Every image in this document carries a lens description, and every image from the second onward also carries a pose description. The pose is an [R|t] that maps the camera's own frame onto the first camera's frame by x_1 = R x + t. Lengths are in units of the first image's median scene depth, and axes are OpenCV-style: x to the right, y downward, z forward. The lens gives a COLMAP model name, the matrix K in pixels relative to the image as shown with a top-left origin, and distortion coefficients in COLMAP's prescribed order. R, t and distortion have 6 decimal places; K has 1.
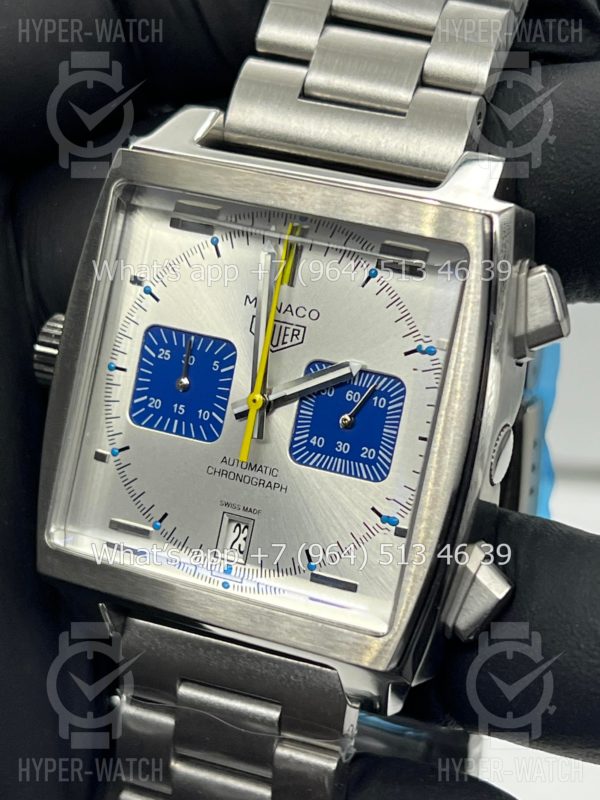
lens RADIAL K [[1933.2, 0, 300.5], [0, 1933.2, 433.5], [0, 0, 1]] dist [0.089352, 0.774971]
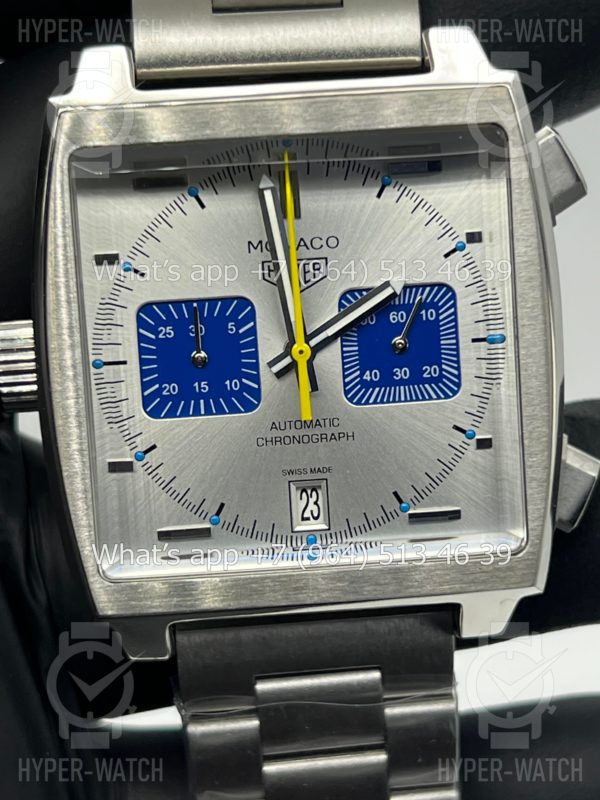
lens RADIAL K [[1933.2, 0, 300.5], [0, 1933.2, 433.5], [0, 0, 1]] dist [0.089352, 0.774971]
pose [[0.876023, -0.297227, 0.379790, -0.369817], [0.273467, 0.954805, 0.116458, -0.083982], [-0.397240, 0.001840, 0.917713, 0.173527]]
